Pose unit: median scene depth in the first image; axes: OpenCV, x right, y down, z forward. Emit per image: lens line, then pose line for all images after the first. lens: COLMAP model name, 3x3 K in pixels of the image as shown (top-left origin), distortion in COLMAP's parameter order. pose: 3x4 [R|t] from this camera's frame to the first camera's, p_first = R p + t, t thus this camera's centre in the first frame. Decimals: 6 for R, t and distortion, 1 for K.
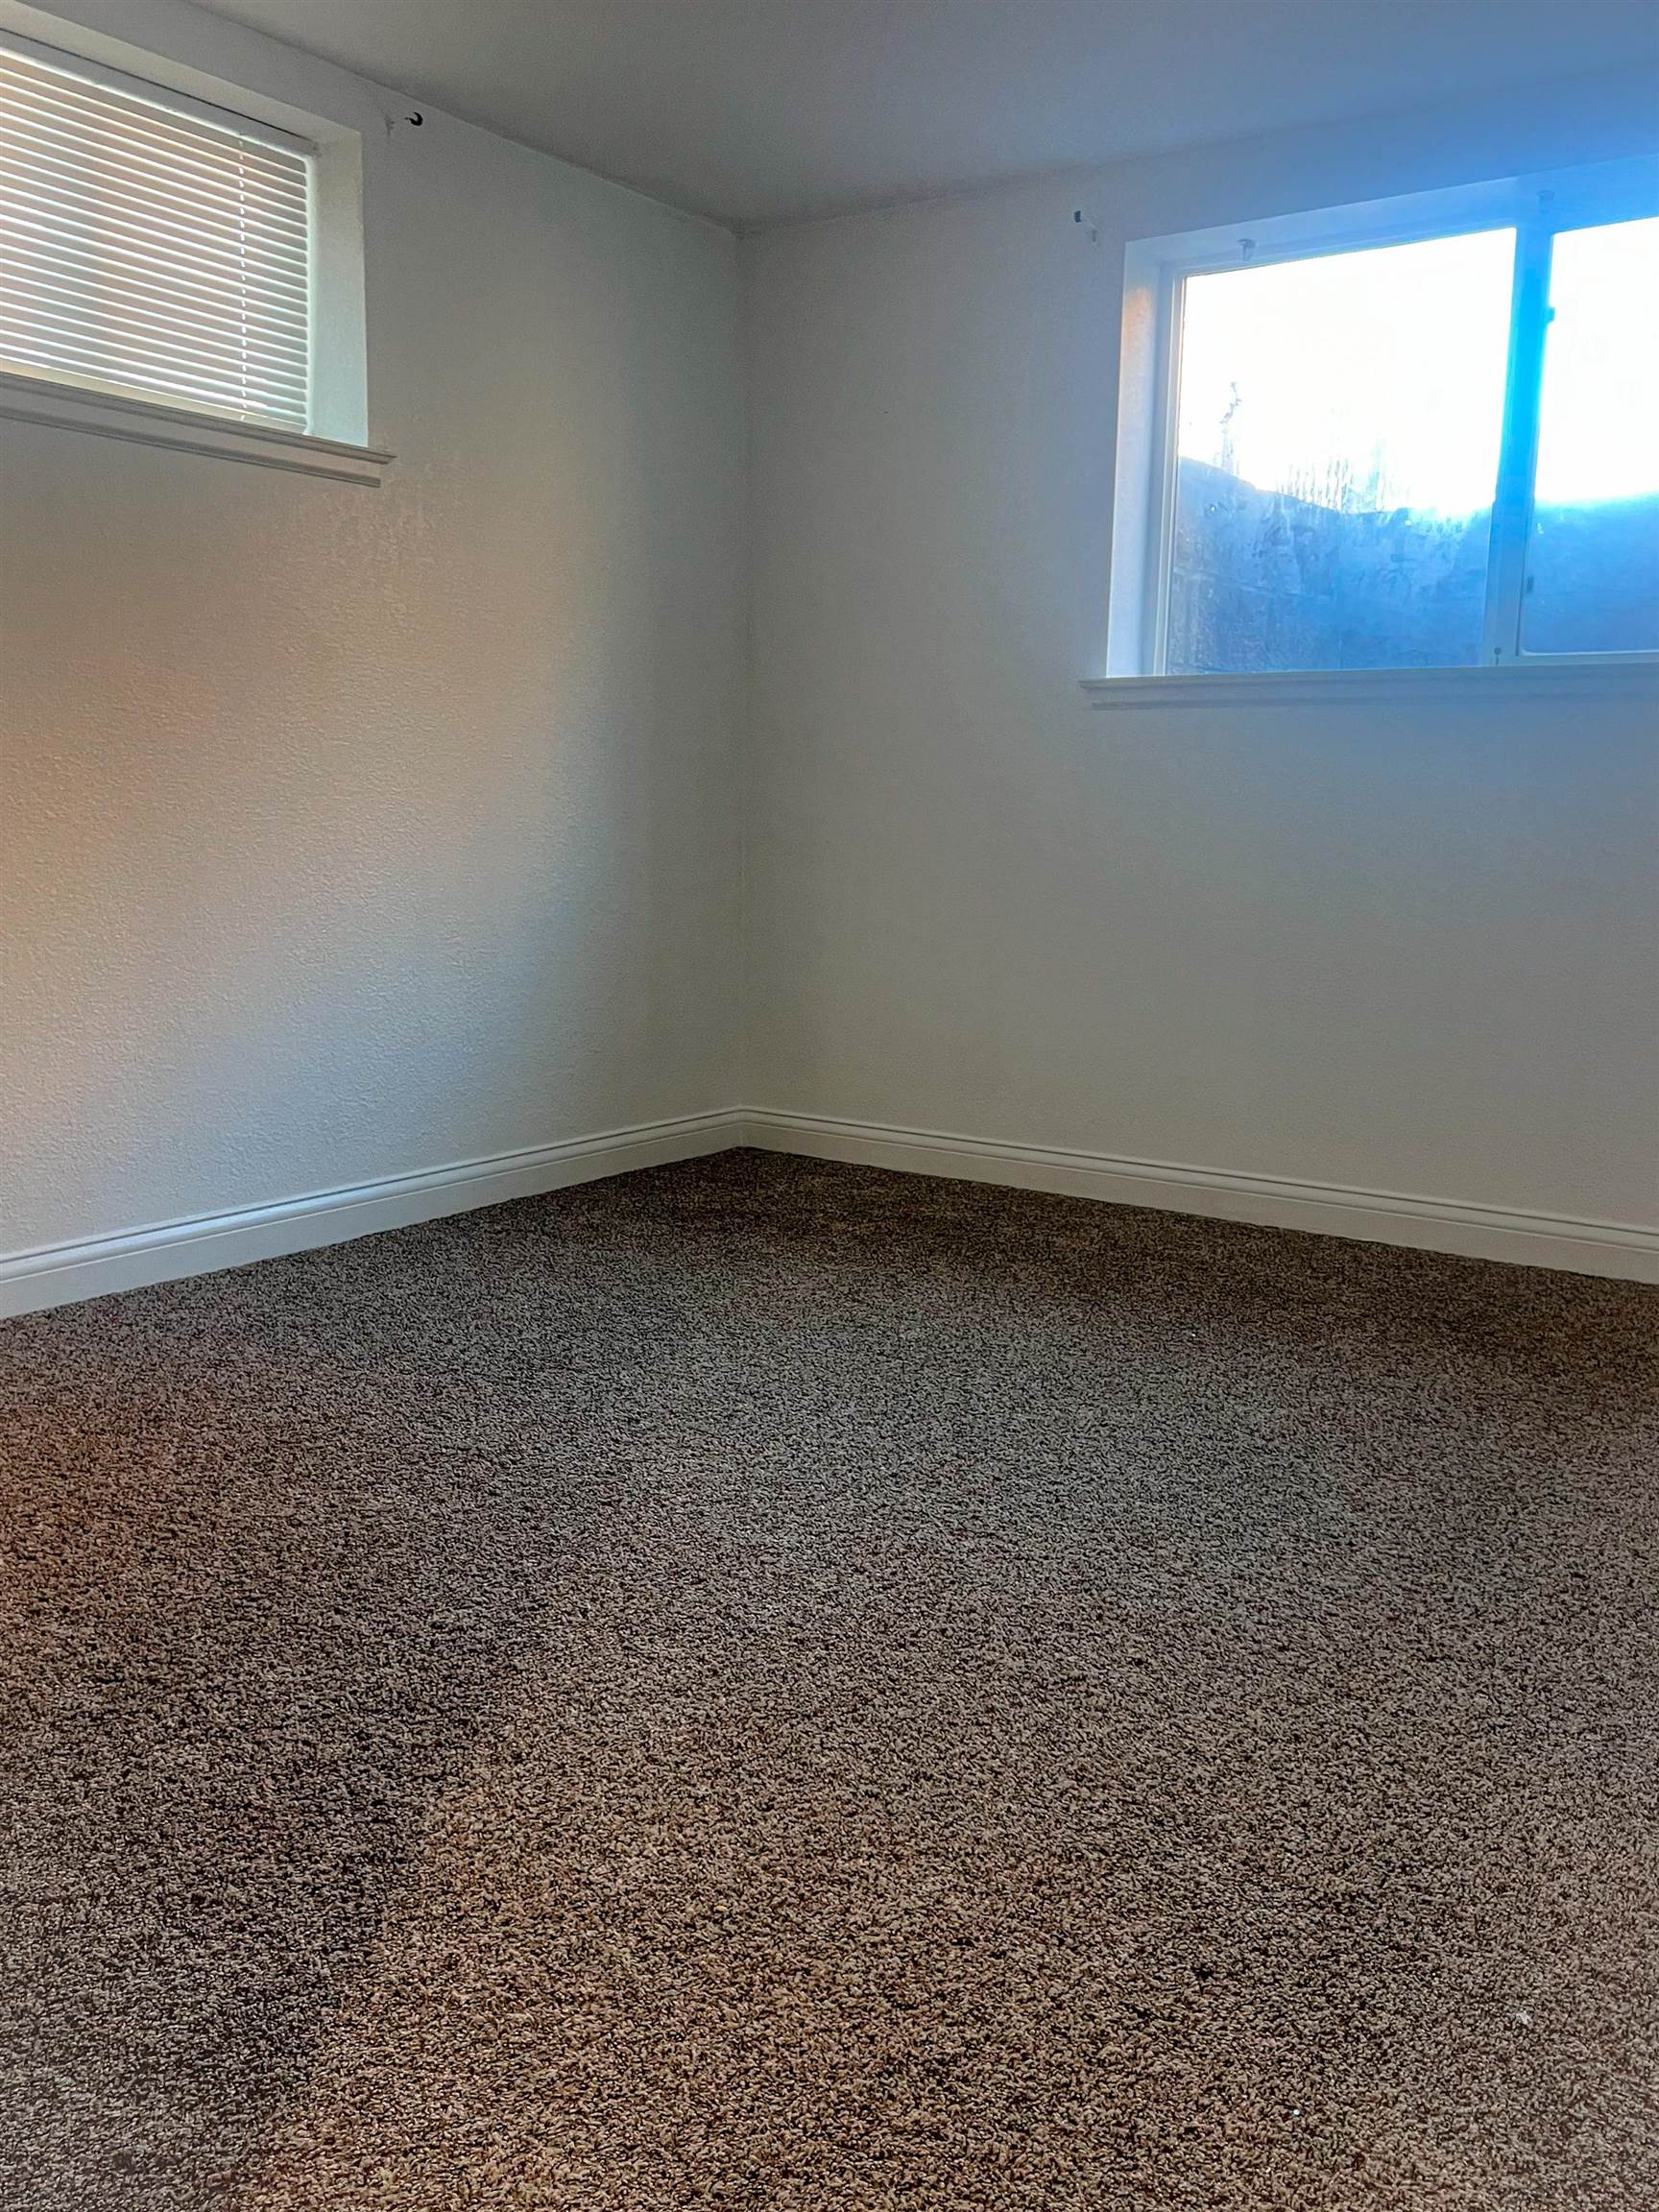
lens RADIAL K [[1773.9, 0, 829.5], [0, 1773.9, 1106.0], [0, 0, 1]] dist [-0.007406, -0.008343]
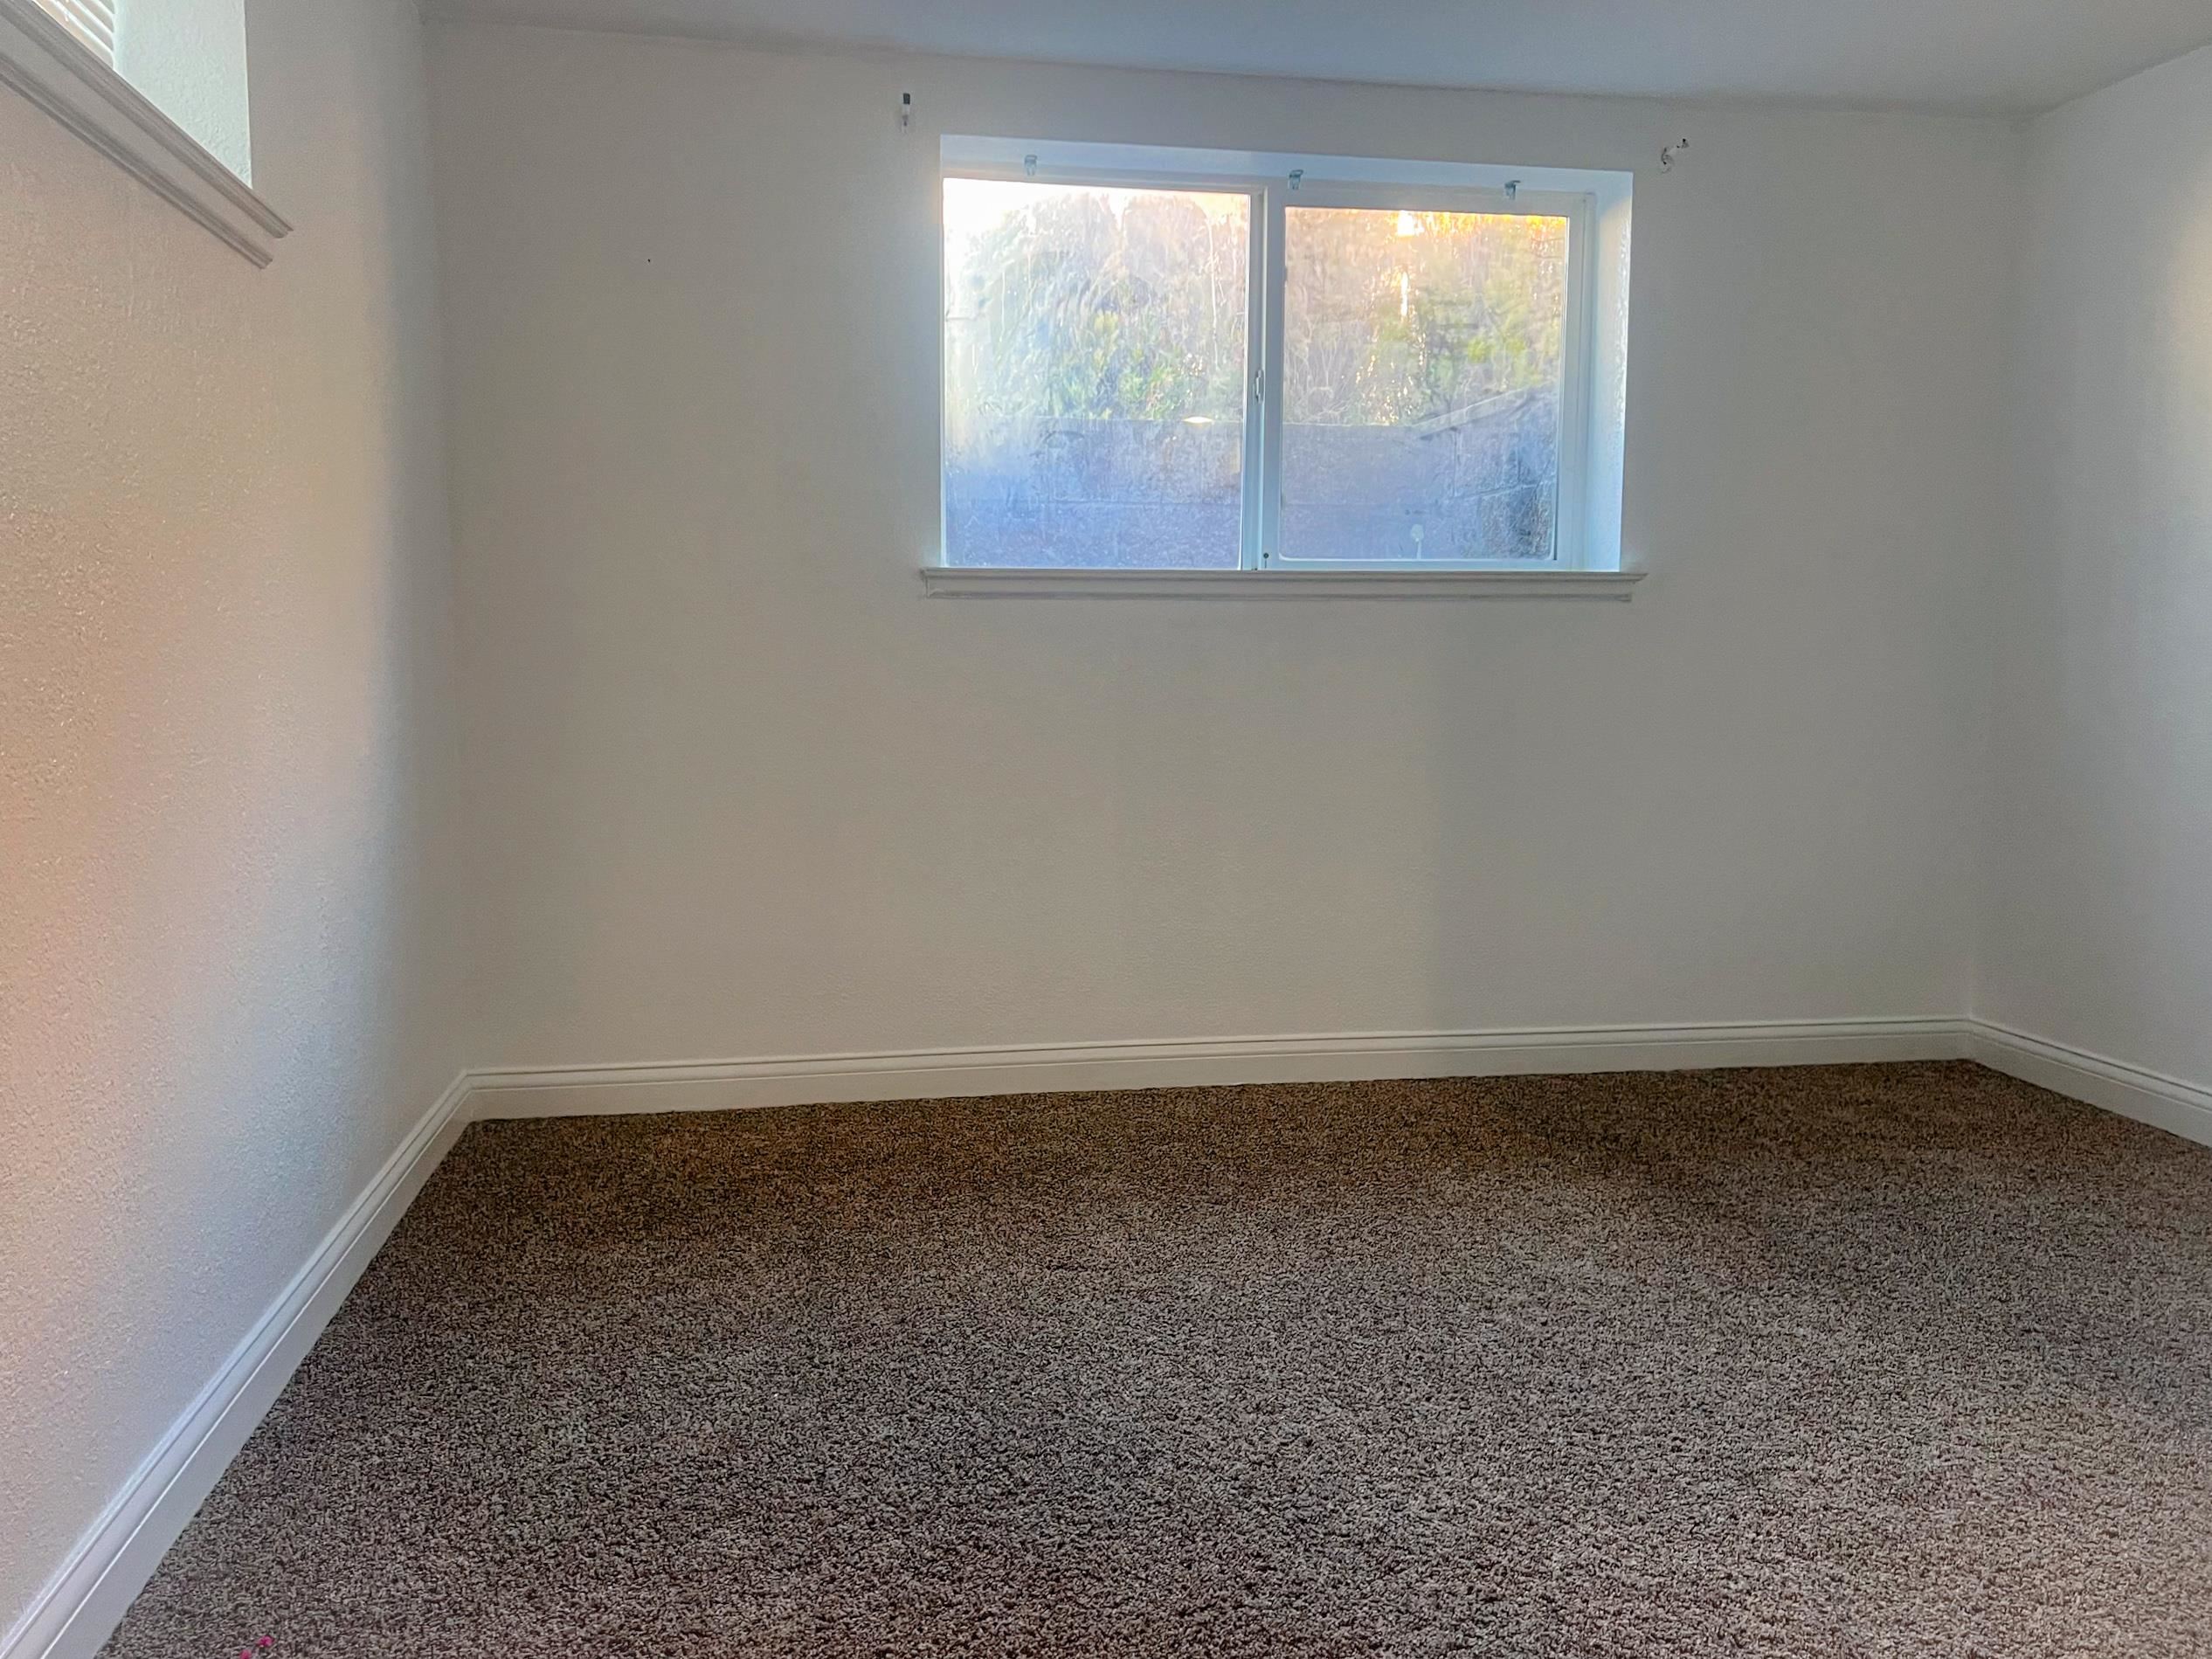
lens RADIAL K [[1728.7, 0, 1103.7], [0, 1728.7, 859.1], [0, 0, 1]] dist [0.001062, -0.000949]
pose [[0.698639, -0.090388, 0.709742, -0.495193], [0.131849, 0.991264, -0.003546, -0.068538], [-0.703221, 0.096056, 0.704453, 0.289824]]
